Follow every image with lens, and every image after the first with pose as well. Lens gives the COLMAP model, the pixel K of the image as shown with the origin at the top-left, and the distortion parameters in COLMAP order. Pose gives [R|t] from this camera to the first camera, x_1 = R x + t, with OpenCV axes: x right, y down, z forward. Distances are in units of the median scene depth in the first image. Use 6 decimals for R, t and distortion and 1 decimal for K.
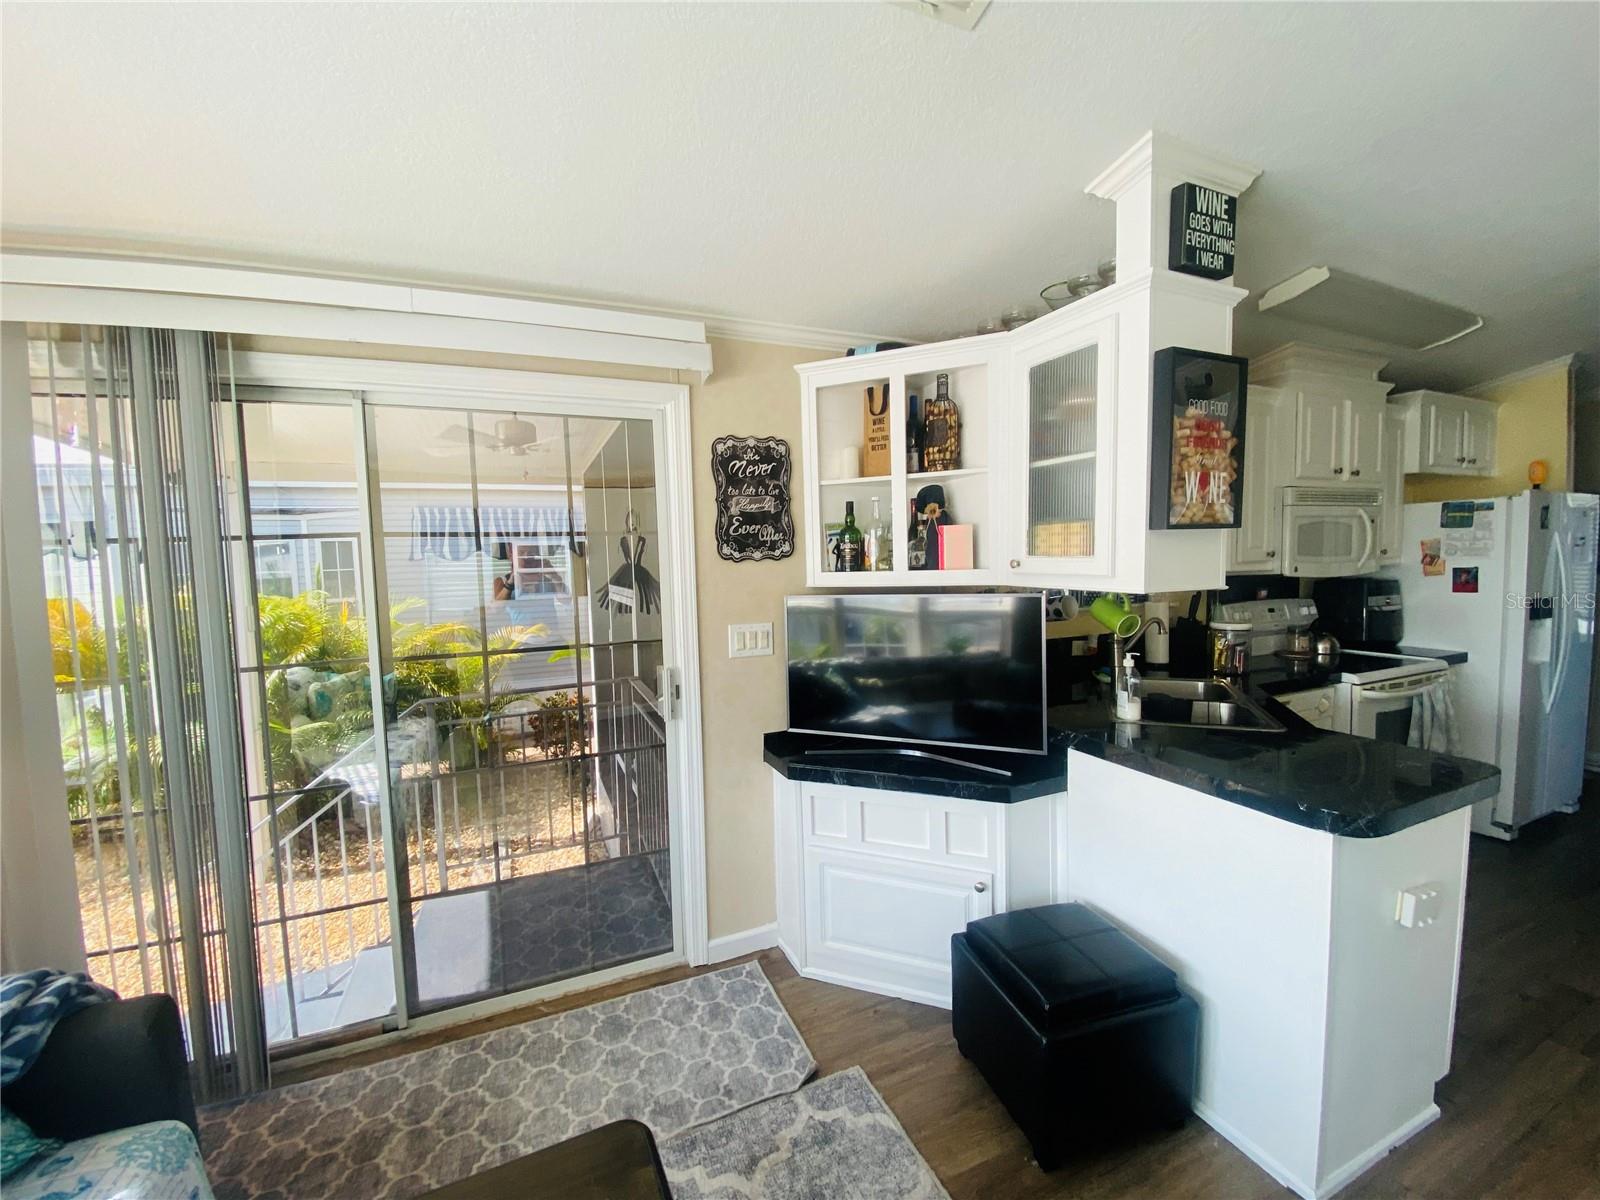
lens RADIAL K [[648.6, 0, 795.8], [0, 648.6, 599.9], [0, 0, 1]] dist [0.010854, -0.015823]
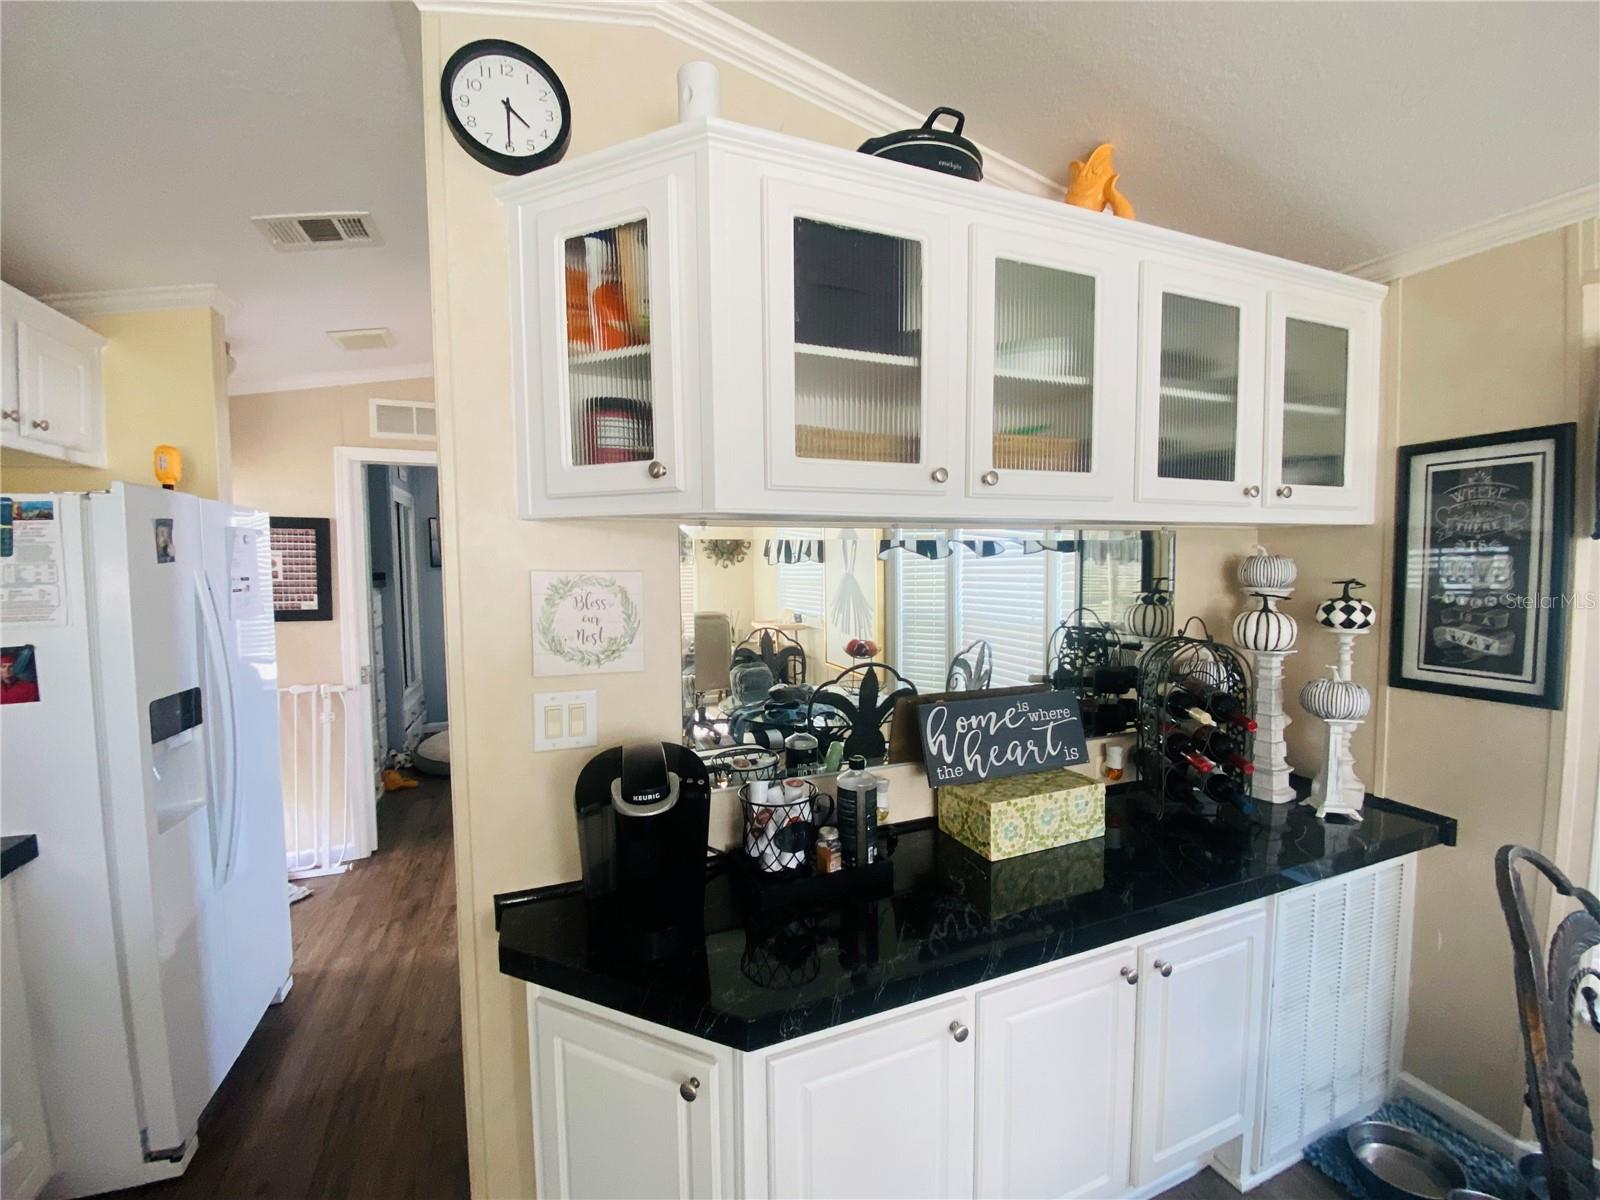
lens RADIAL K [[648.6, 0, 795.2], [0, 648.6, 602.1], [0, 0, 1]] dist [0.010854, -0.015823]
pose [[0.024875, -0.032407, 0.999165, 0.640452], [0.075363, 0.996691, 0.030450, -0.054787], [-0.996846, 0.074543, 0.027235, 0.461611]]
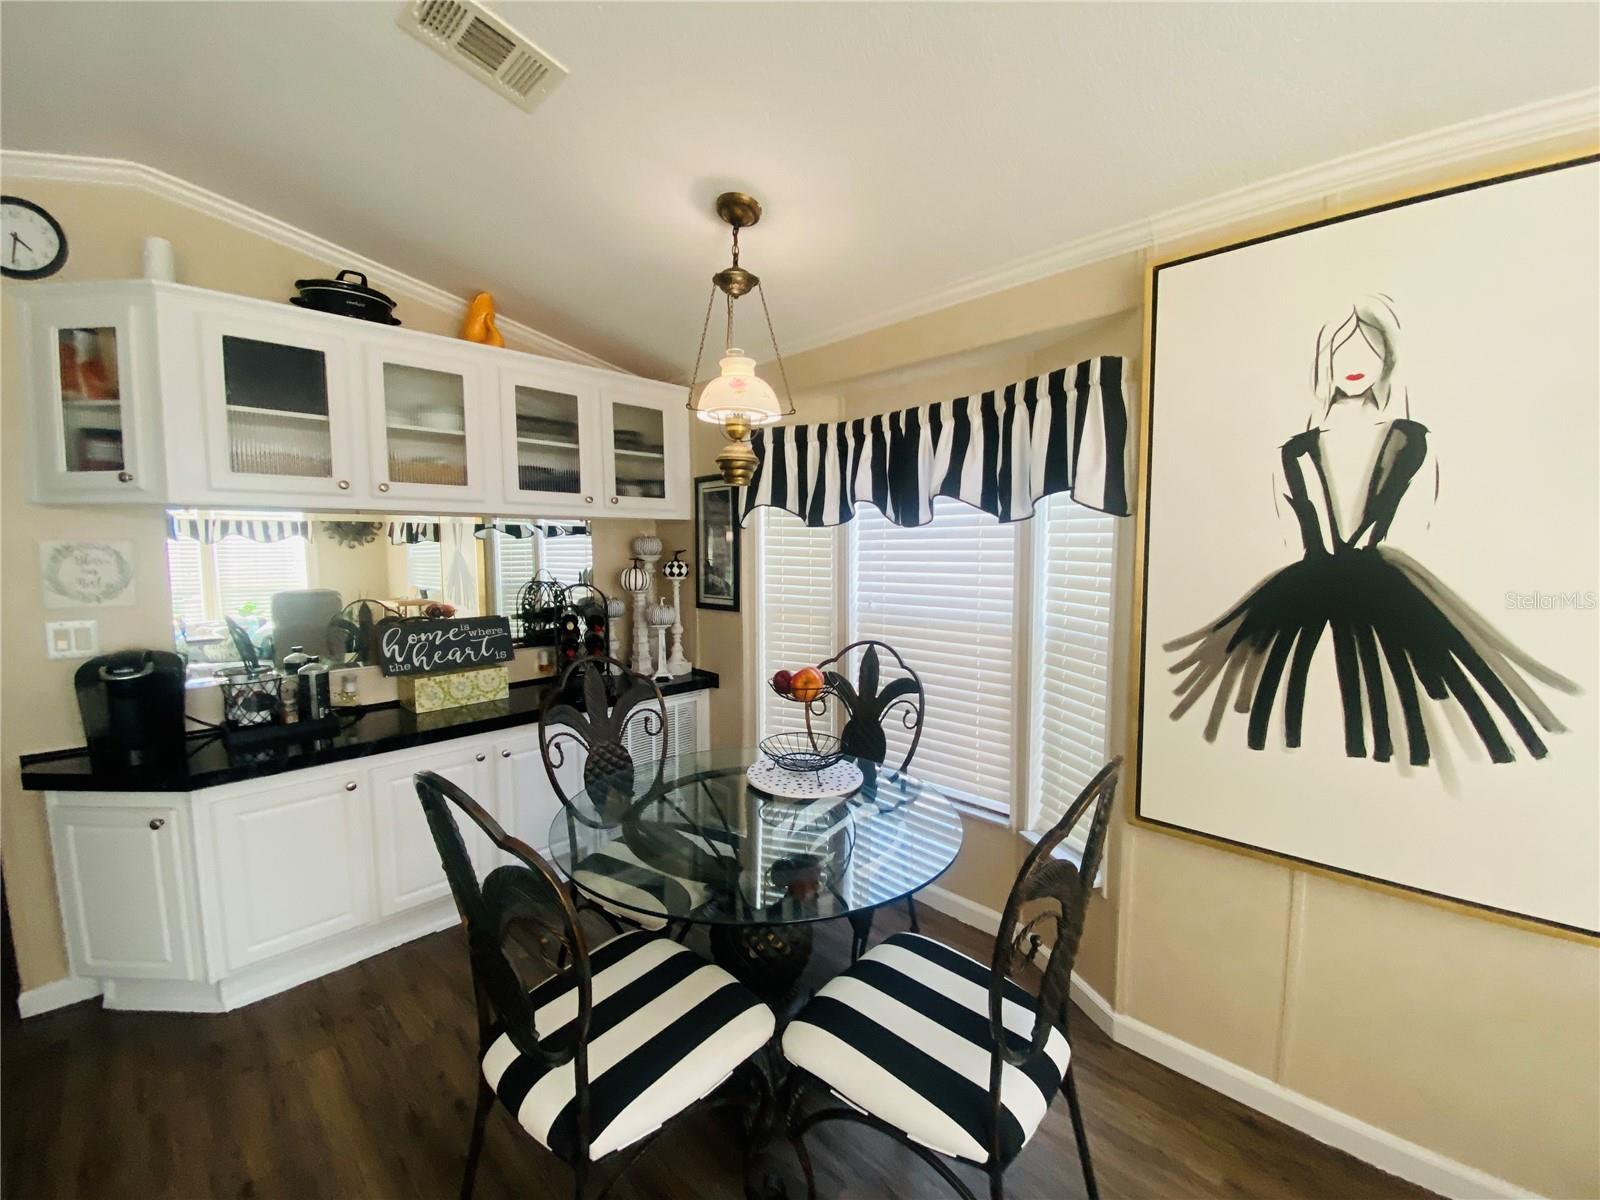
lens RADIAL K [[648.6, 0, 806.8], [0, 648.6, 597.1], [0, 0, 1]] dist [0.010854, -0.015823]
pose [[-0.383674, -0.041936, 0.922516, 0.189246], [0.077931, 0.993935, 0.077594, -0.008250], [-0.920174, 0.101663, -0.378079, 0.189097]]
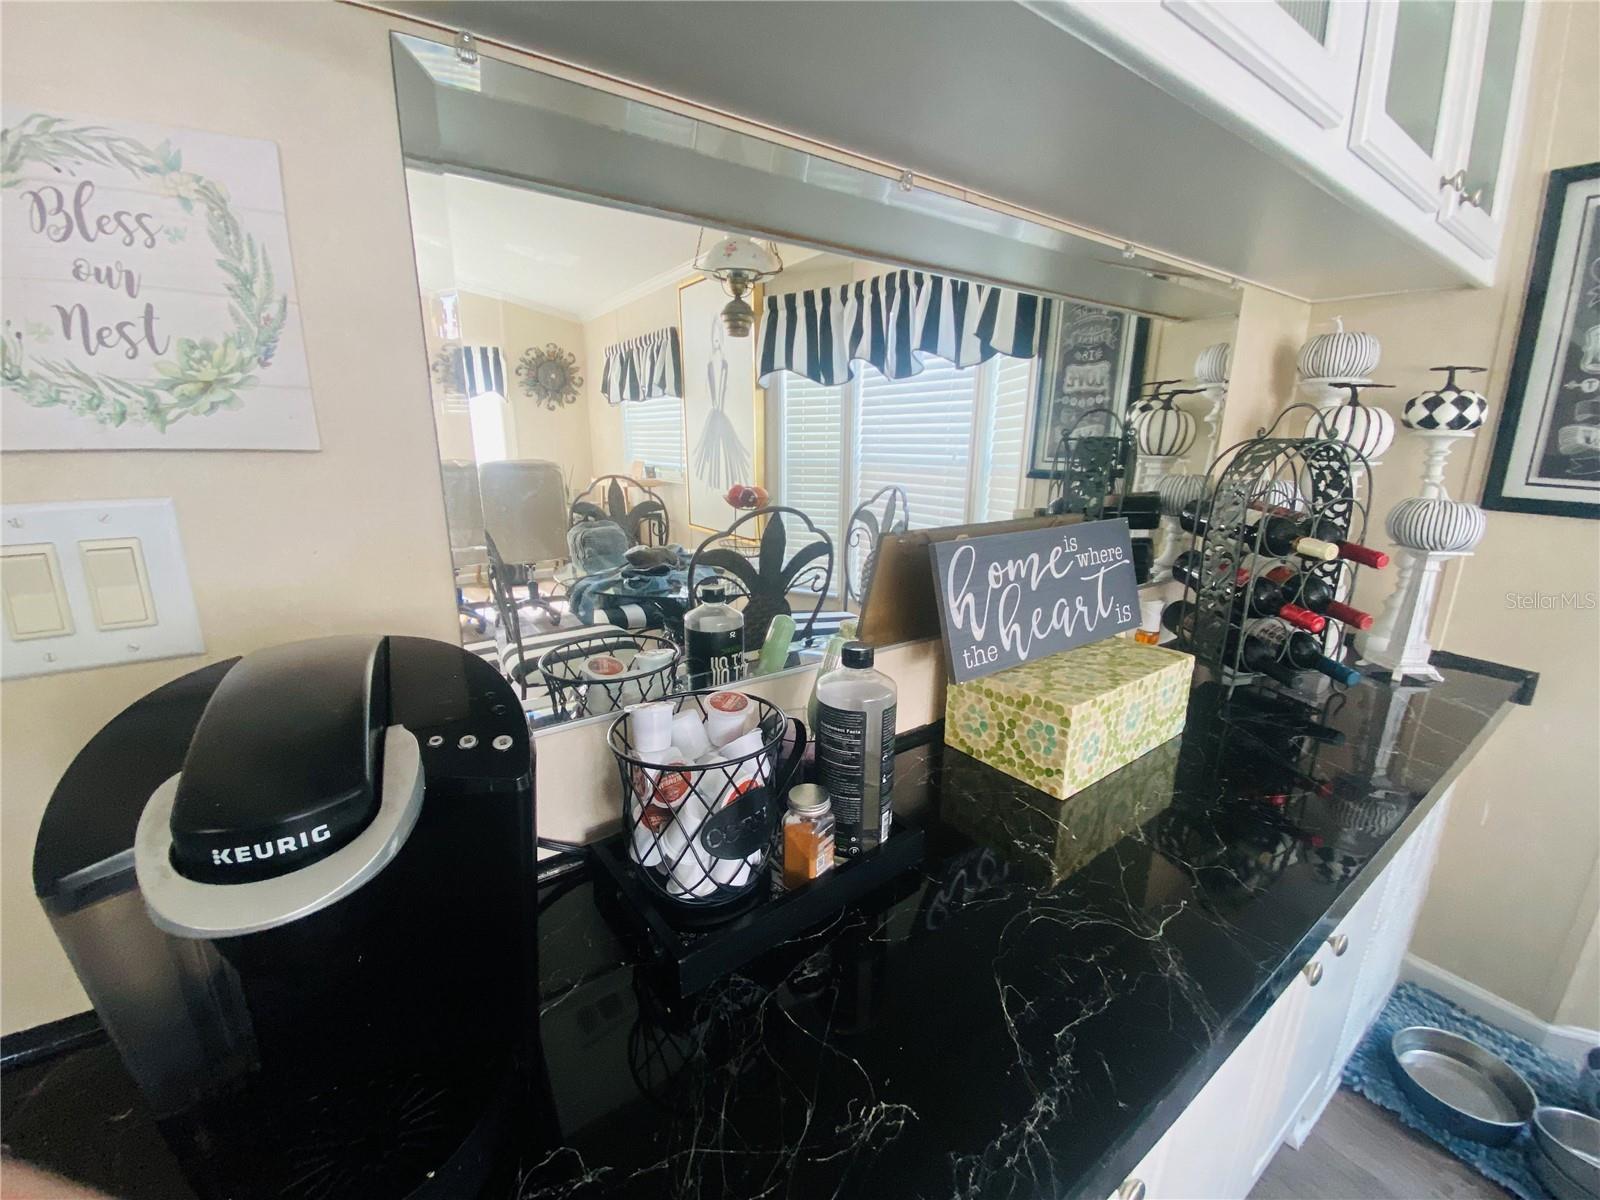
lens RADIAL K [[648.6, 0, 799.4], [0, 648.6, 604.6], [0, 0, 1]] dist [0.010854, -0.015823]
pose [[-0.217534, -0.220453, 0.950831, 0.894446], [0.063658, 0.968881, 0.239201, 0.005507], [-0.973975, 0.112563, -0.196731, 0.500577]]
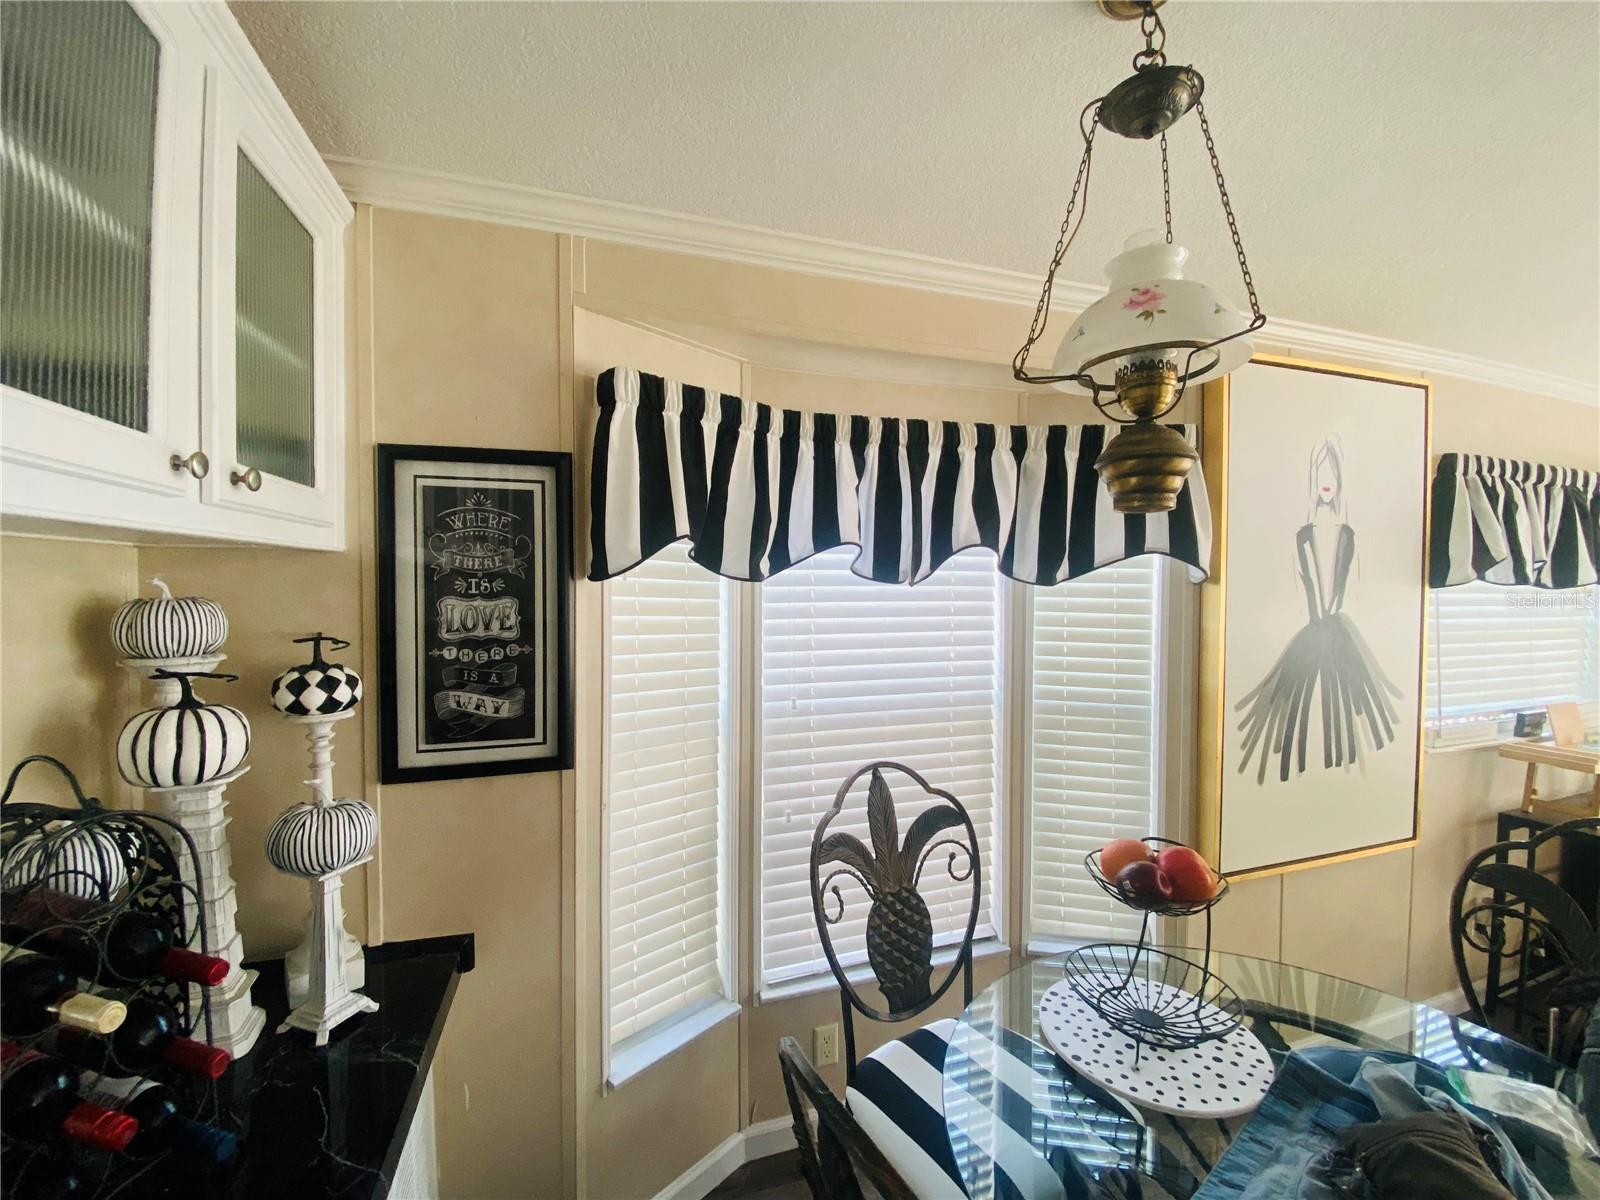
lens RADIAL K [[648.6, 0, 797.1], [0, 648.6, 593.9], [0, 0, 1]] dist [0.010854, -0.015823]
pose [[-0.995208, 0.025752, 0.094333, 0.927193], [0.033290, 0.996301, 0.079226, -0.063893], [-0.091944, 0.081987, -0.992383, 0.323185]]
